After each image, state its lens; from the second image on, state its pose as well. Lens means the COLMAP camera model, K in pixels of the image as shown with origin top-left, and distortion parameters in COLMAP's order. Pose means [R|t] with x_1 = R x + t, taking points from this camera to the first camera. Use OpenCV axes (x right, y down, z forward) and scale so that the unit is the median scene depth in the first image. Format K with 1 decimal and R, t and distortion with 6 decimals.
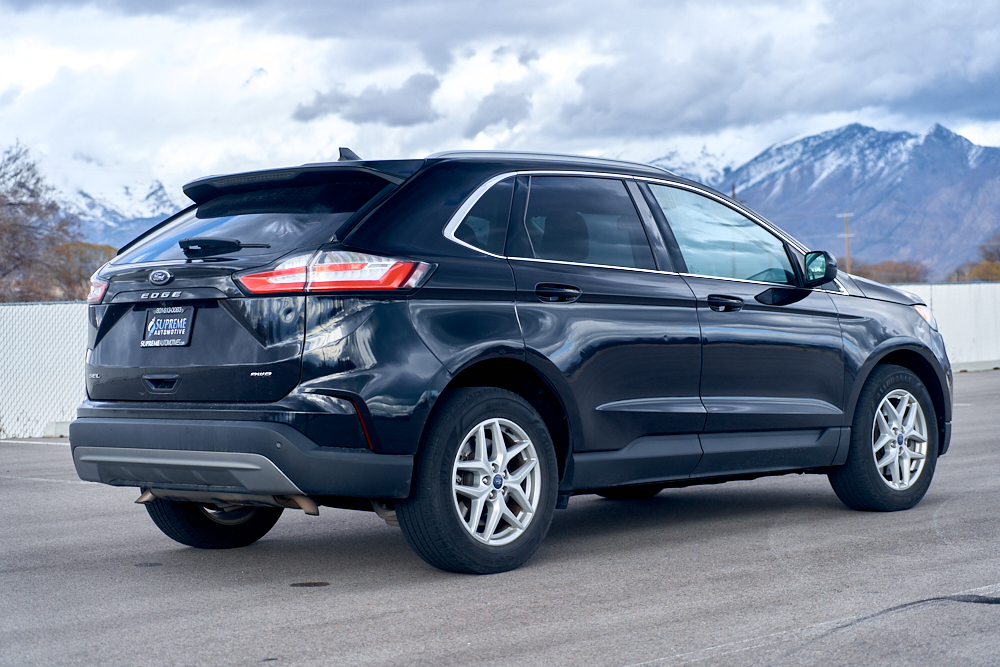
lens RADIAL K [[2094.6, 0, 496.8], [0, 2094.6, 332.5], [0, 0, 1]] dist [-0.066902, 0.000000]
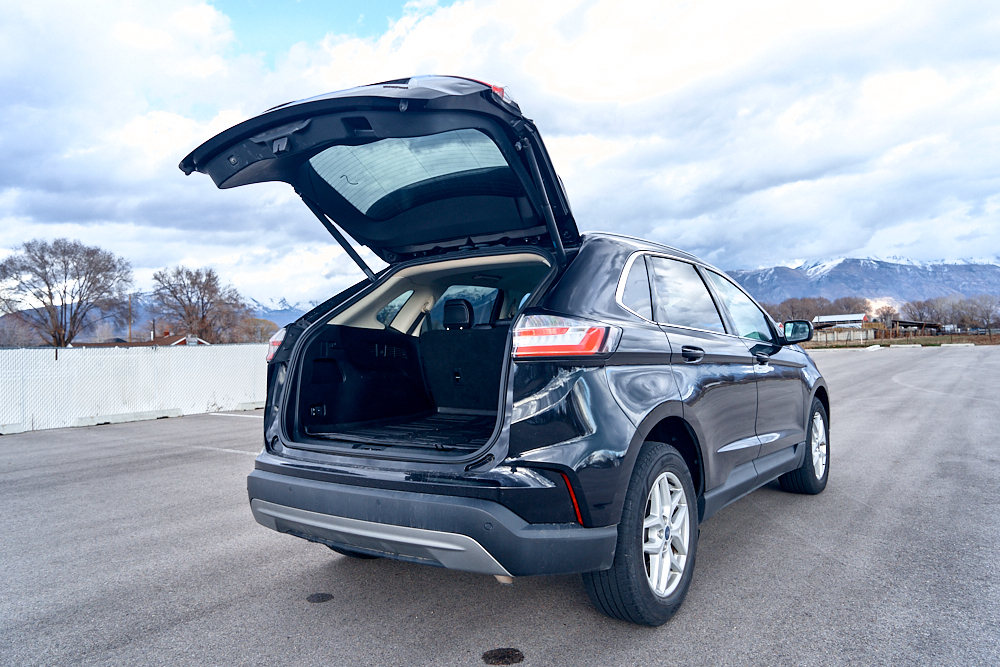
lens RADIAL K [[692.0, 0, 506.9], [0, 692.0, 328.1], [0, 0, 1]] dist [0.006385, -0.003661]
pose [[0.988180, 0.005513, 0.153198, -0.134189], [-0.000631, 0.999491, -0.031896, -0.021672], [-0.153295, 0.031422, 0.987681, 0.656606]]
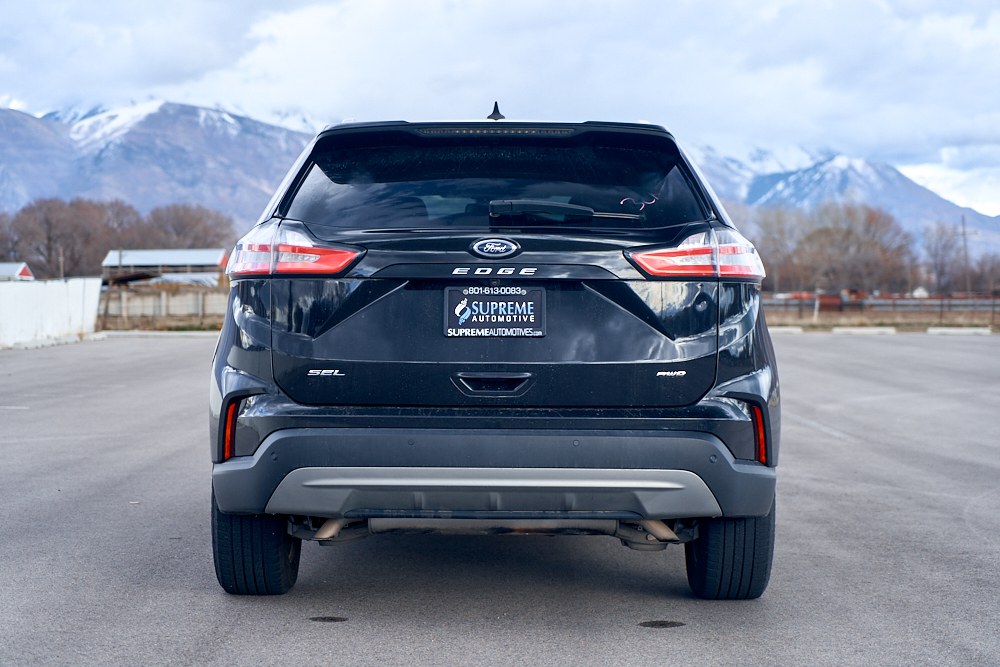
lens RADIAL K [[2094.6, 0, 496.1], [0, 2094.6, 333.6], [0, 0, 1]] dist [-0.066902, 0.000000]
pose [[0.696553, 0.024070, 0.717102, -0.721364], [-0.022614, 0.999677, -0.011589, 0.014580], [-0.717149, -0.008144, 0.696872, 0.448996]]
